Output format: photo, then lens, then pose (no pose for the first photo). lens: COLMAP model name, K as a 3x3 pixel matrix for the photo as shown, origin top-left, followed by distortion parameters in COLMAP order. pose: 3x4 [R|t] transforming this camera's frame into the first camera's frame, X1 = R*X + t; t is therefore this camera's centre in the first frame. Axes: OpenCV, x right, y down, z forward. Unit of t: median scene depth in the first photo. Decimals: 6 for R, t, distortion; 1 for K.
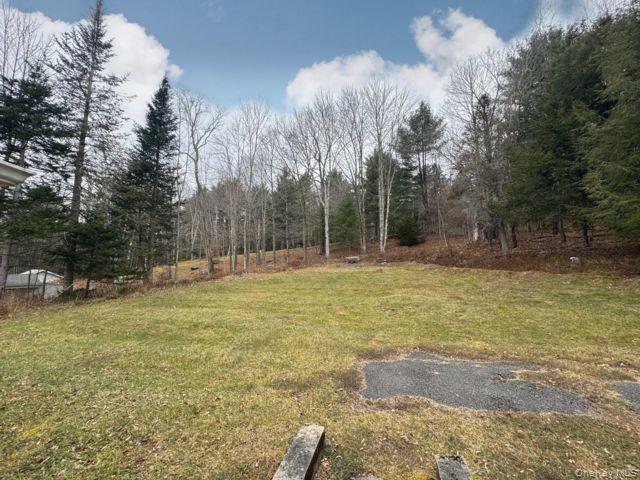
lens RADIAL K [[250.6, 0, 321.1], [0, 250.6, 240.2], [0, 0, 1]] dist [-0.006618, 0.000624]
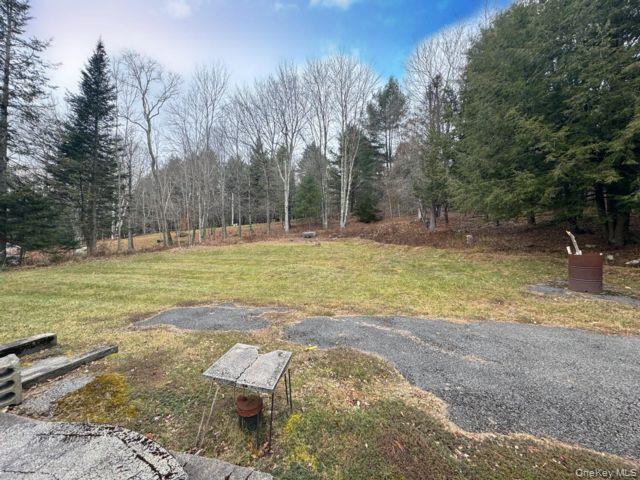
lens RADIAL K [[250.6, 0, 321.3], [0, 250.6, 240.1], [0, 0, 1]] dist [-0.006618, 0.000624]
pose [[0.998602, 0.016686, 0.050156, 0.132336], [-0.021503, 0.995043, 0.097095, -0.003014], [-0.048287, -0.098037, 0.994011, -0.047812]]
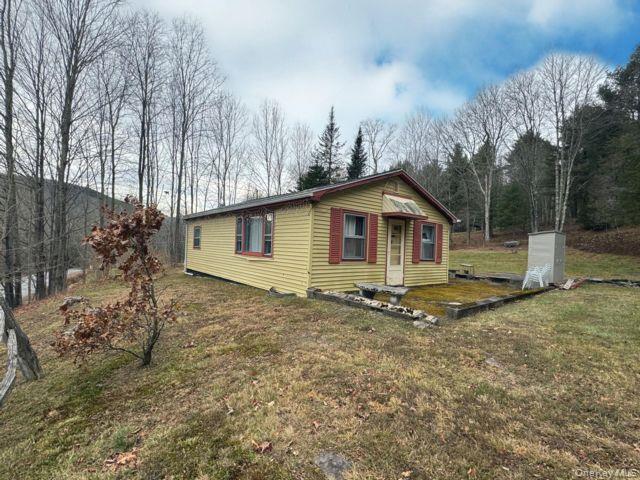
lens RADIAL K [[300.8, 0, 318.1], [0, 300.8, 242.7], [0, 0, 1]] dist [-0.004140, -0.000865]
pose [[0.814887, 0.022248, -0.579193, 0.206836], [0.024943, 0.996991, 0.073390, -0.045565], [0.579083, -0.074251, 0.811880, -0.548038]]
